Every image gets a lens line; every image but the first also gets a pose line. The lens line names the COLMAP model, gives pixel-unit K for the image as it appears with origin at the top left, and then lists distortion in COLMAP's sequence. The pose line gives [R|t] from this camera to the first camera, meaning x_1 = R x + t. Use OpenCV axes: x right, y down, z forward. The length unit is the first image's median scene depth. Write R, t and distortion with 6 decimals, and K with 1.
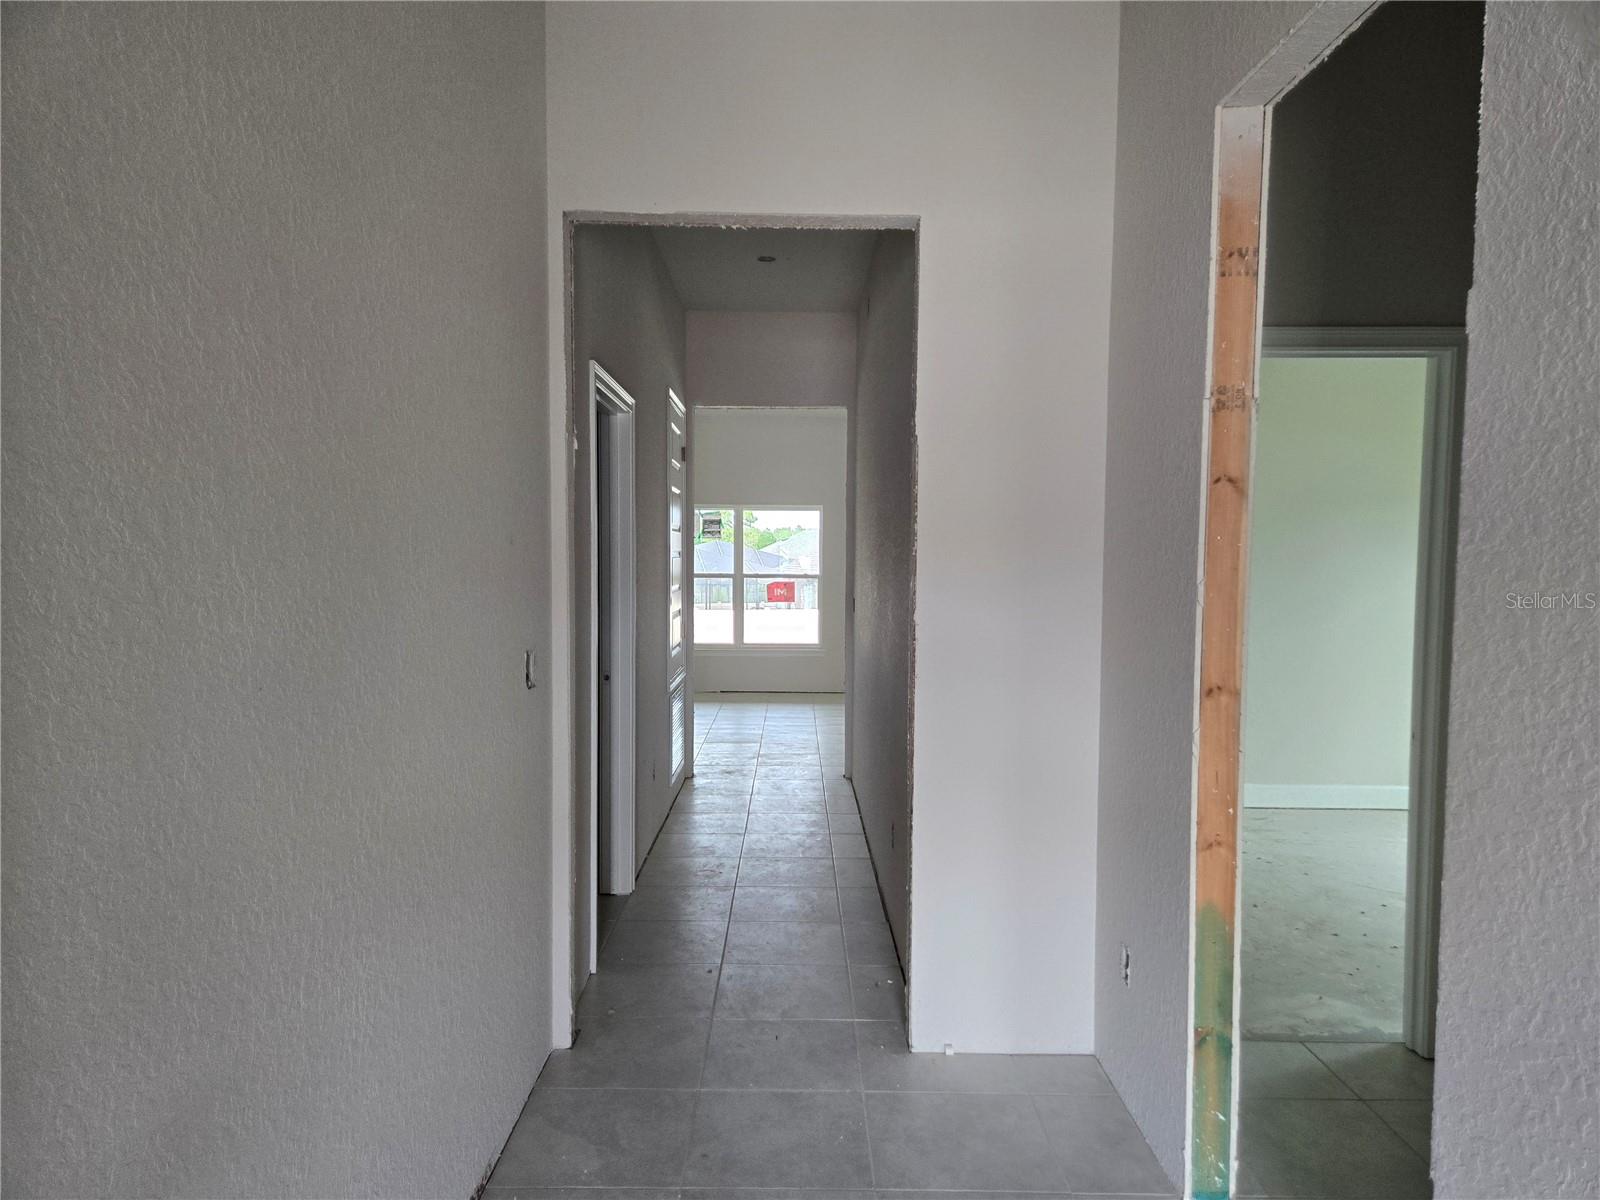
lens RADIAL K [[1064.0, 0, 792.3], [0, 1064.0, 602.8], [0, 0, 1]] dist [0.041736, -0.001057]
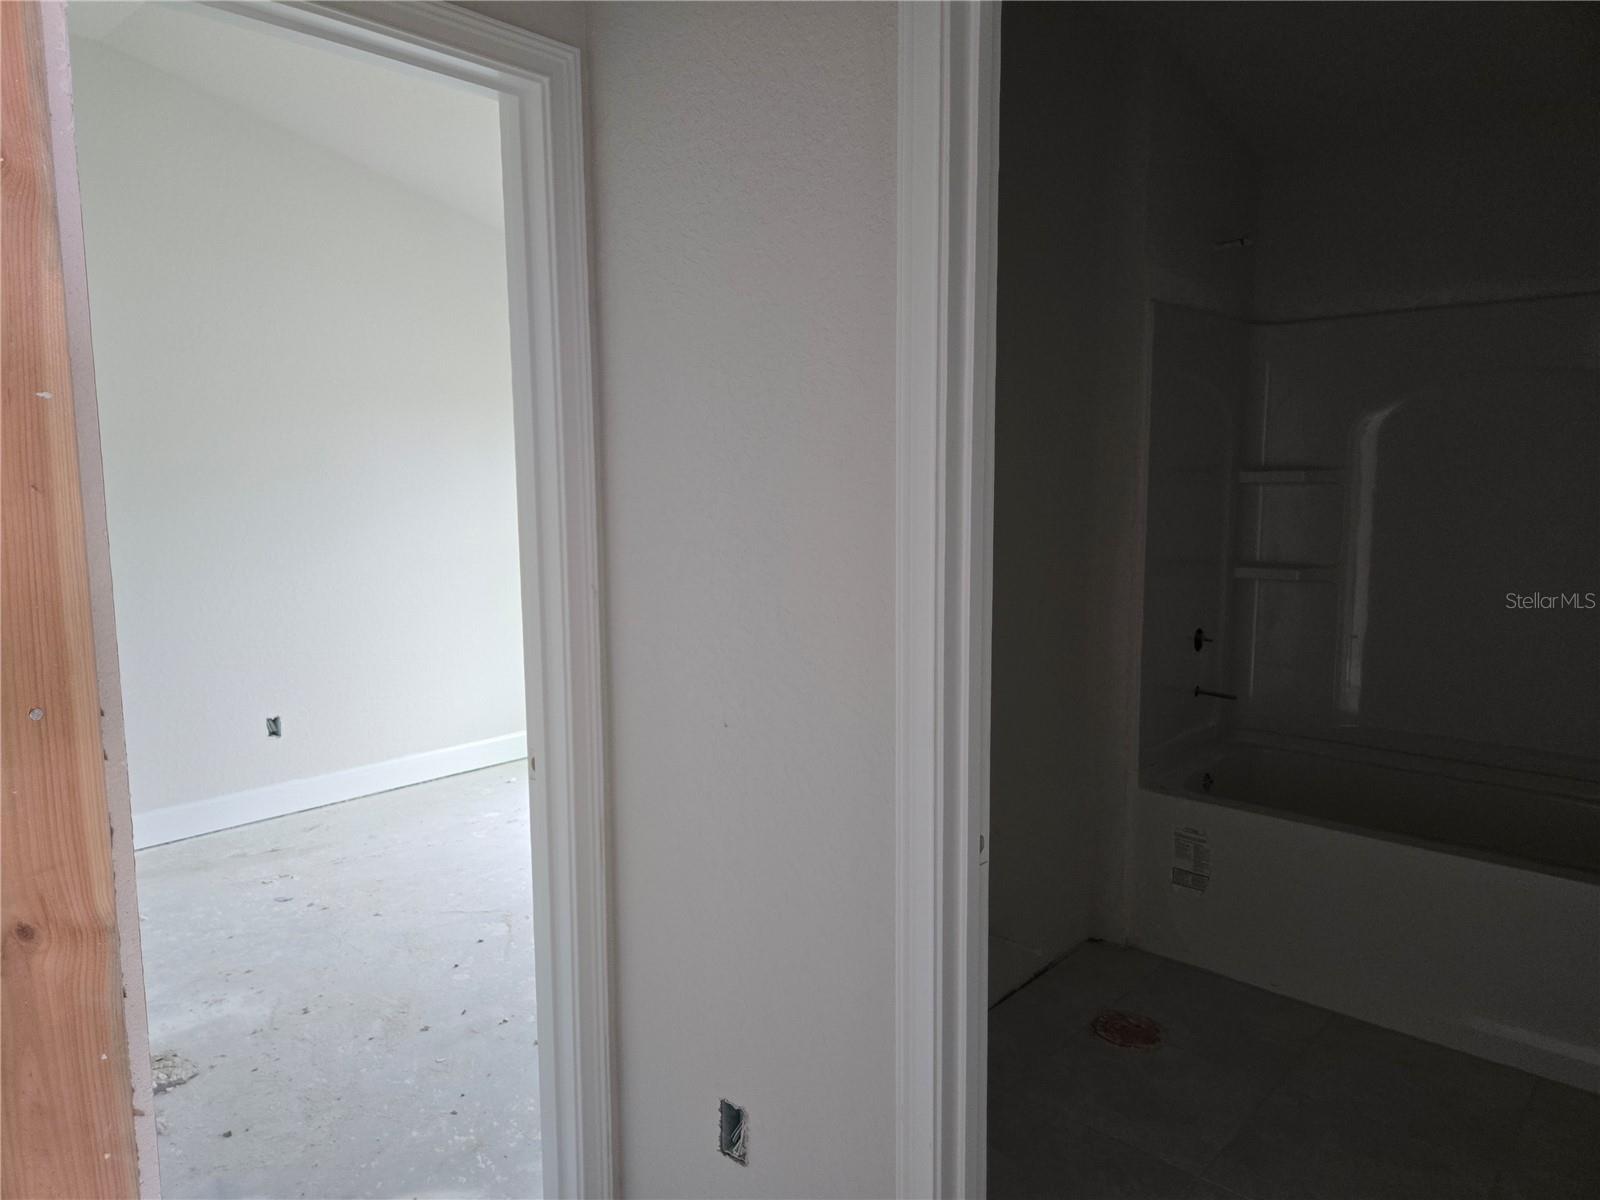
lens RADIAL K [[1064.0, 0, 797.0], [0, 1064.0, 603.7], [0, 0, 1]] dist [0.041736, -0.001057]
pose [[0.667093, -0.106931, 0.737260, 0.193860], [0.054346, 0.993993, 0.094993, -0.010500], [-0.742989, -0.023301, 0.668898, 0.389883]]
